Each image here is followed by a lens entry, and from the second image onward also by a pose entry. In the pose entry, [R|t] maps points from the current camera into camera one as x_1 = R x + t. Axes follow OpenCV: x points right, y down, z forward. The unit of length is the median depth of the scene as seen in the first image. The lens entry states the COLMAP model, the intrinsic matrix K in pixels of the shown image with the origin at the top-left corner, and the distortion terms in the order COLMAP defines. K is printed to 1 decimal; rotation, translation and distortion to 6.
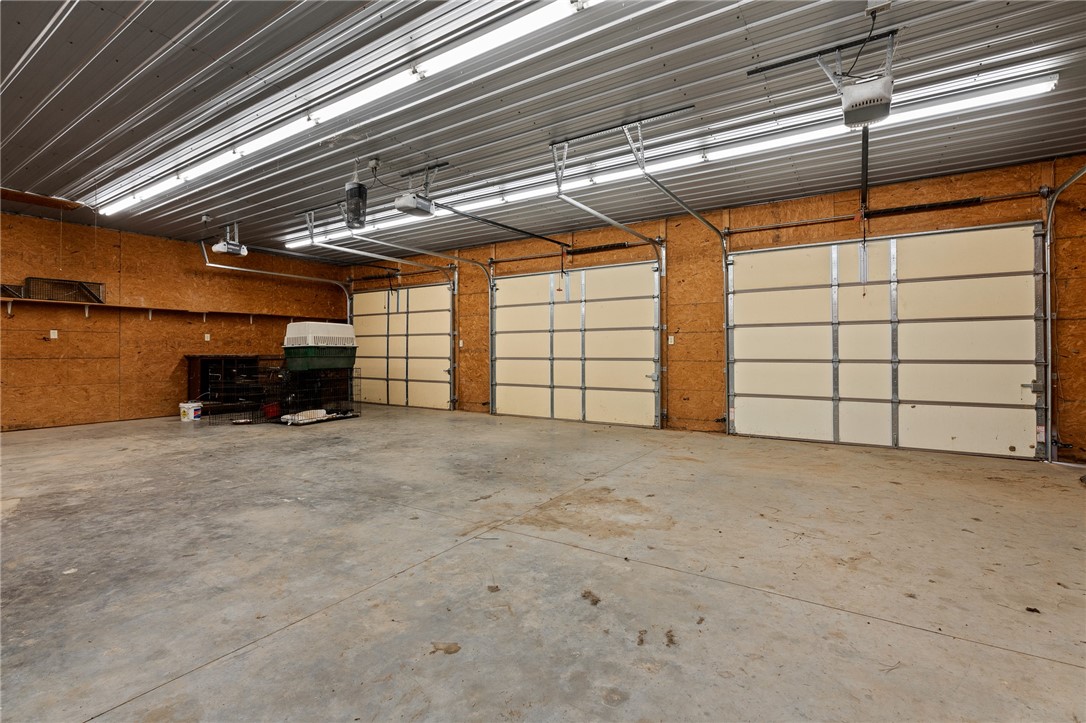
lens RADIAL K [[493.7, 0, 541.8], [0, 493.7, 356.4], [0, 0, 1]] dist [-0.012820, 0.004554]
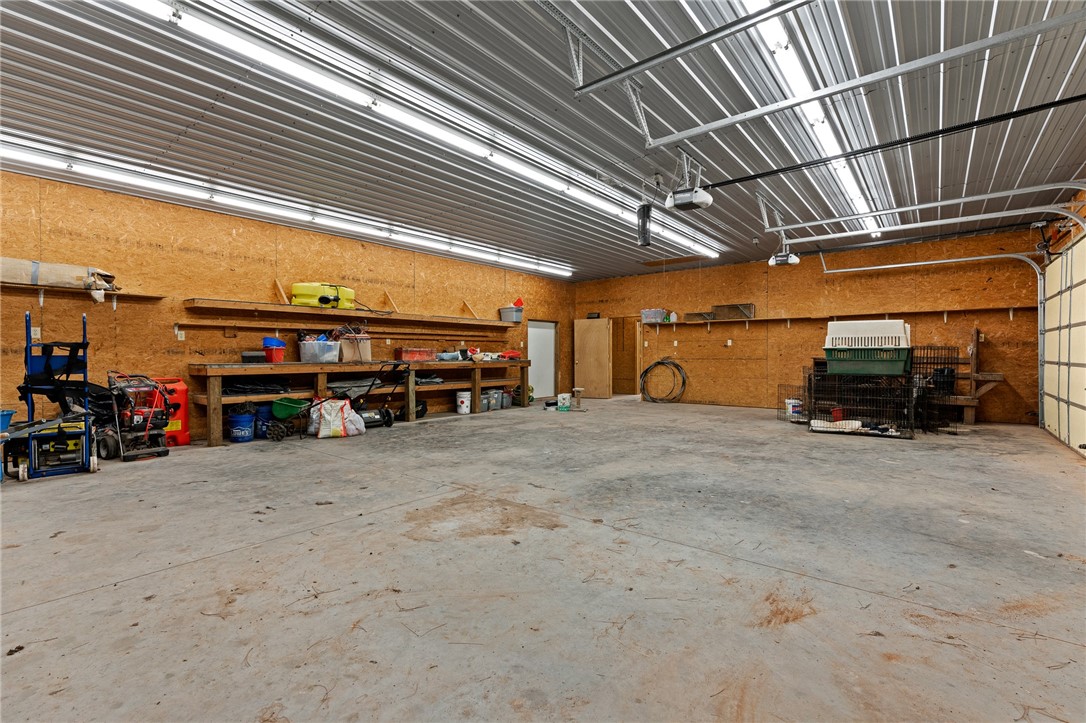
lens RADIAL K [[493.7, 0, 541.8], [0, 493.7, 356.4], [0, 0, 1]] dist [-0.012820, 0.004554]
pose [[-0.111899, 0.004713, -0.993708, 1.183588], [-0.008989, 0.999943, 0.005755, -0.014473], [0.993679, 0.009577, -0.111851, 1.359915]]
